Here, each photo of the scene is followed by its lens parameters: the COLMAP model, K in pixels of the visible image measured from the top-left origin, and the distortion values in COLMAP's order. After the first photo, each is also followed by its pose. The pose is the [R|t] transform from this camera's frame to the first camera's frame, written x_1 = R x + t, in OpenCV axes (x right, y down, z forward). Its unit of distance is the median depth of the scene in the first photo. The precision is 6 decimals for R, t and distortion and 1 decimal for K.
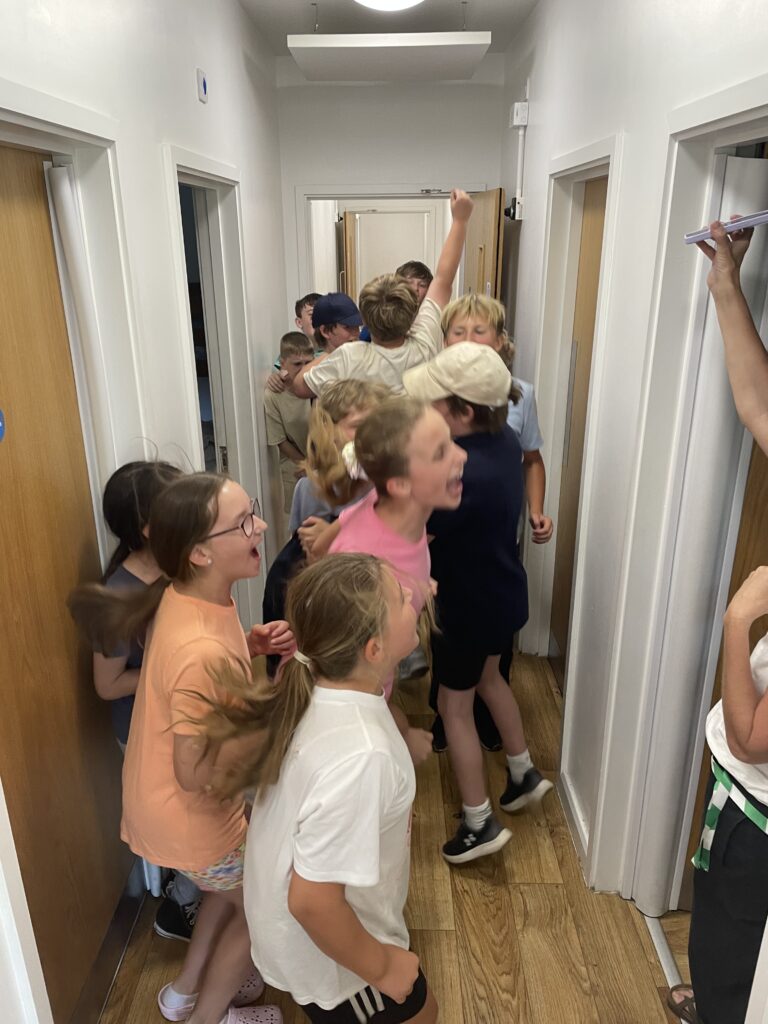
lens RADIAL K [[772.6, 0, 384.0], [0, 772.6, 512.0], [0, 0, 1]] dist [0.067136, -0.103204]
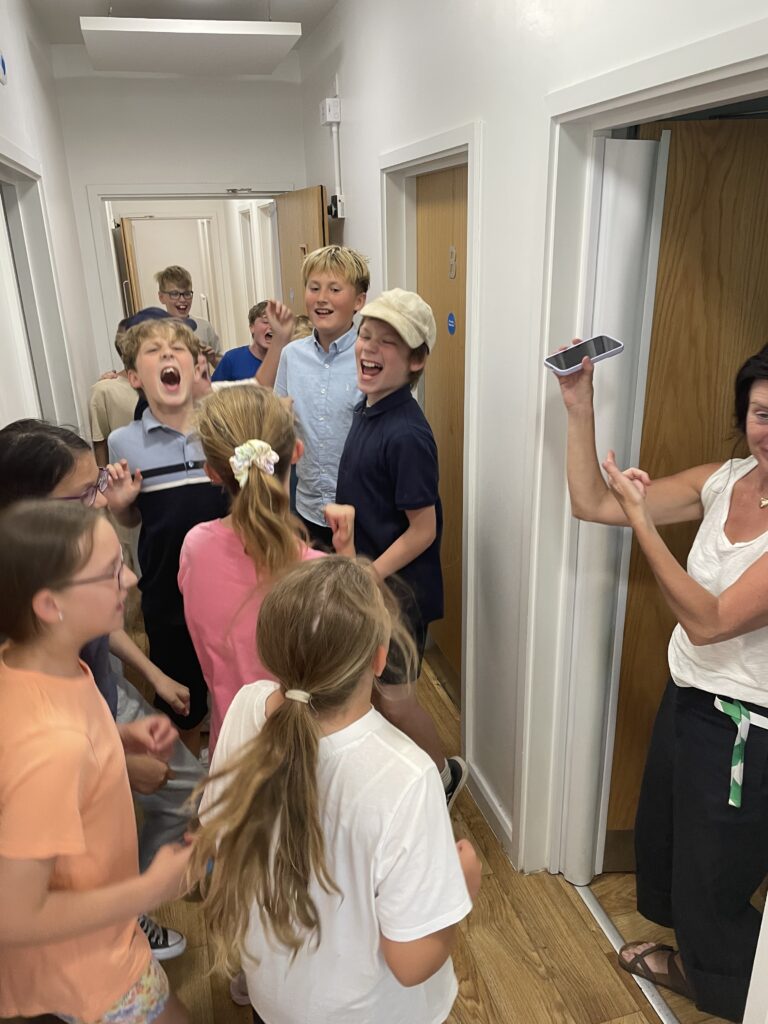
lens RADIAL K [[771.3, 0, 384.1], [0, 771.3, 513.9], [0, 0, 1]] dist [0.075720, -0.103763]
pose [[0.957868, -0.112944, 0.264069, -0.119679], [0.115647, 0.993276, 0.005340, -0.001655], [-0.262897, 0.025423, 0.964489, 0.065853]]
